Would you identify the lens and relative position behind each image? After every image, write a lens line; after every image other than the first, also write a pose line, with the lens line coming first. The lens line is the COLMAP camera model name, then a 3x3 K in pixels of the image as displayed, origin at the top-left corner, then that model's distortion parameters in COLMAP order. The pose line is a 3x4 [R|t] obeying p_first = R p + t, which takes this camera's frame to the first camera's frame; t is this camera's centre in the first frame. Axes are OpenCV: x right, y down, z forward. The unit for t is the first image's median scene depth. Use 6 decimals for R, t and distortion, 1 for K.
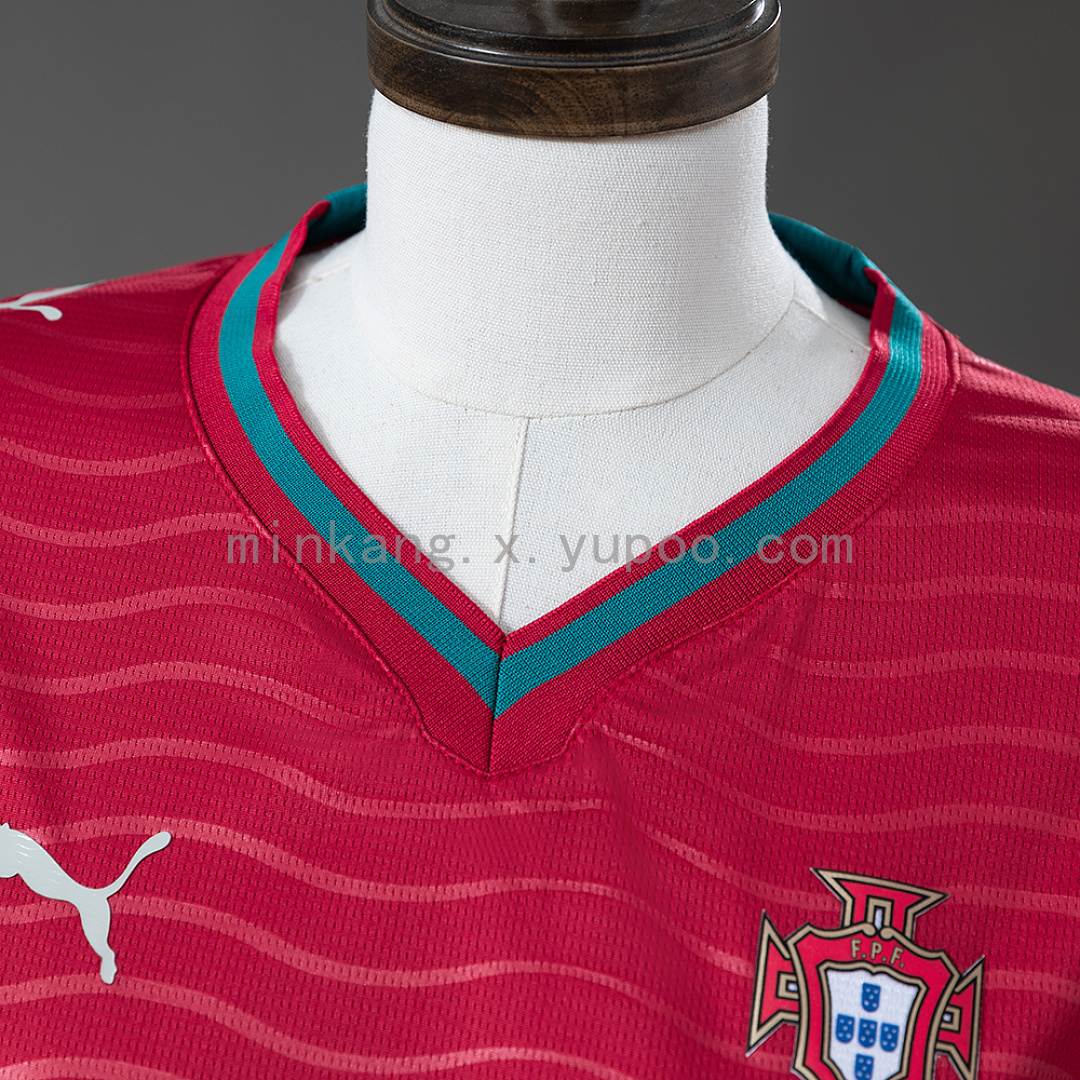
lens RADIAL K [[2752.4, 0, 551.3], [0, 2752.4, 535.1], [0, 0, 1]] dist [0.009191, 0.000000]
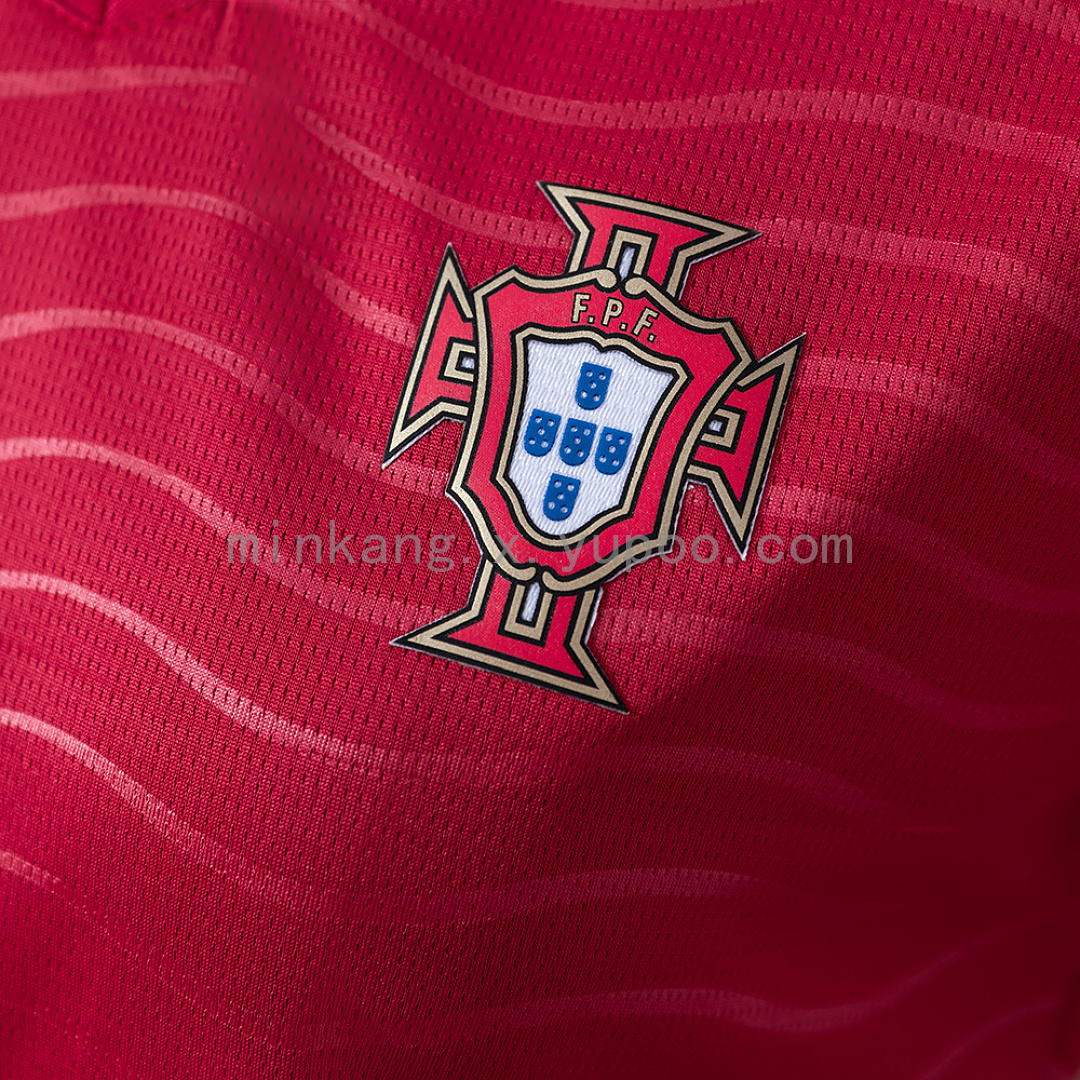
lens RADIAL K [[2583.5, 0, 541.2], [0, 2583.5, 532.2], [0, 0, 1]] dist [0.028412, 0.000000]
pose [[0.970475, 0.060709, -0.233437, 0.234259], [-0.025011, 0.987918, 0.152945, 0.109610], [0.239902, -0.142590, 0.960268, 0.431408]]
